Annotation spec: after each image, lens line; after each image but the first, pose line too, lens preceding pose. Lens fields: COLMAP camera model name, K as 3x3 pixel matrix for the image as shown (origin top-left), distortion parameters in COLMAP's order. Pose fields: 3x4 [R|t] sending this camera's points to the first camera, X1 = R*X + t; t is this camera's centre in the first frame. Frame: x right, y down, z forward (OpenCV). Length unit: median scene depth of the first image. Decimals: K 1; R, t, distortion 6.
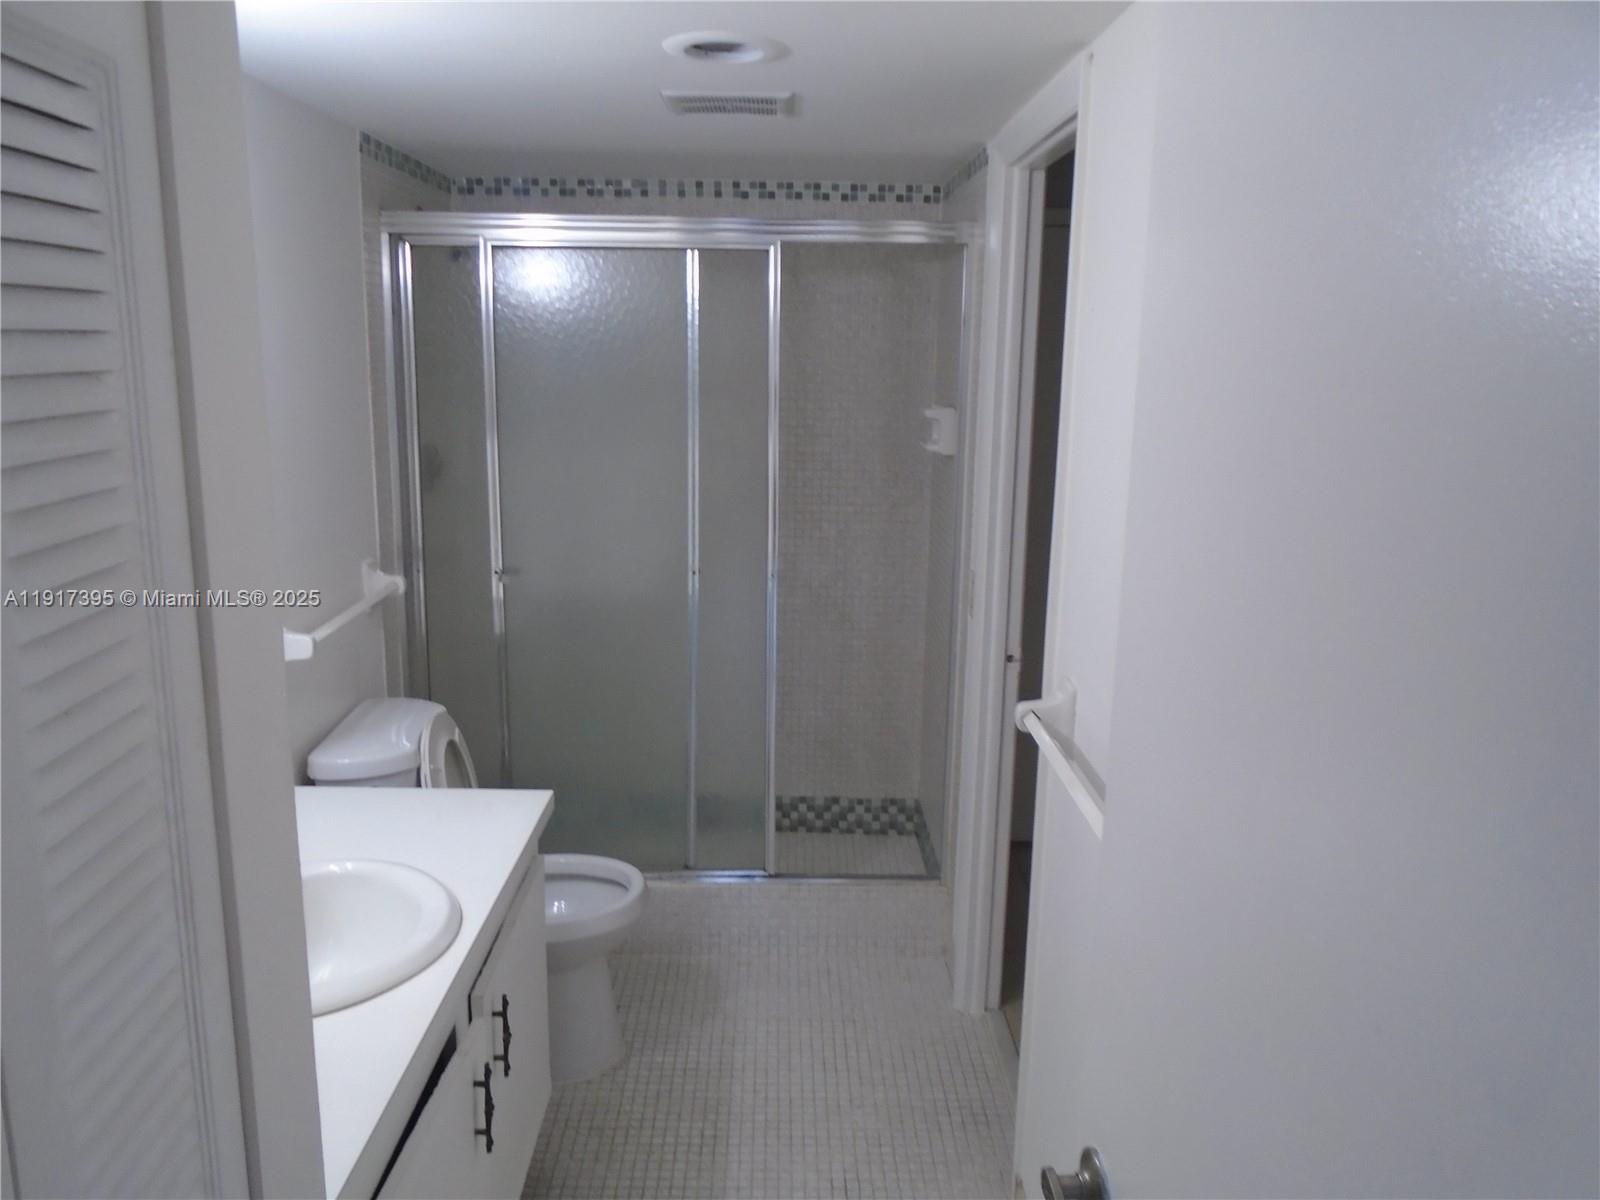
lens RADIAL K [[1225.9, 0, 800.0], [0, 1225.9, 600.0], [0, 0, 1]] dist [-0.034266, -0.001810]
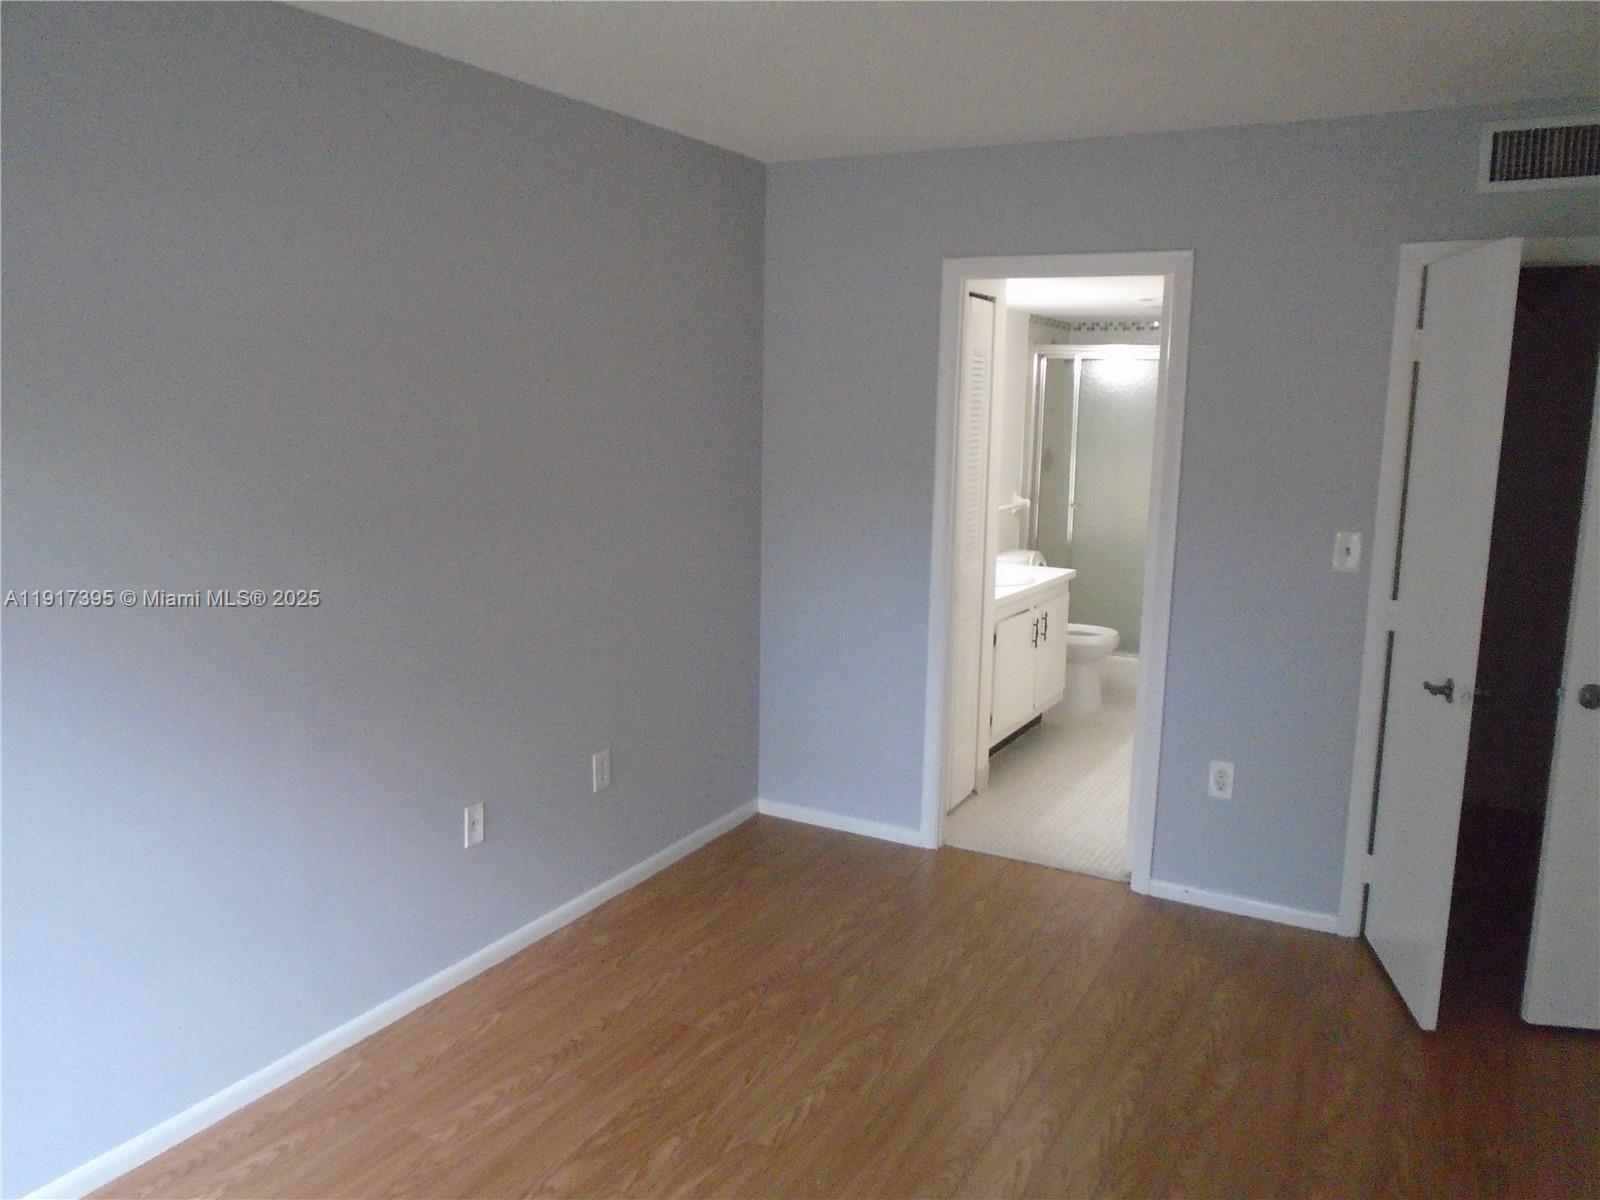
lens RADIAL K [[1225.9, 0, 800.0], [0, 1225.9, 600.0], [0, 0, 1]] dist [-0.034266, -0.001810]
pose [[0.871429, 0.080708, -0.483836, 0.429959], [-0.109163, 0.993544, -0.030880, 0.286445], [0.478220, 0.079727, 0.874614, -1.212419]]
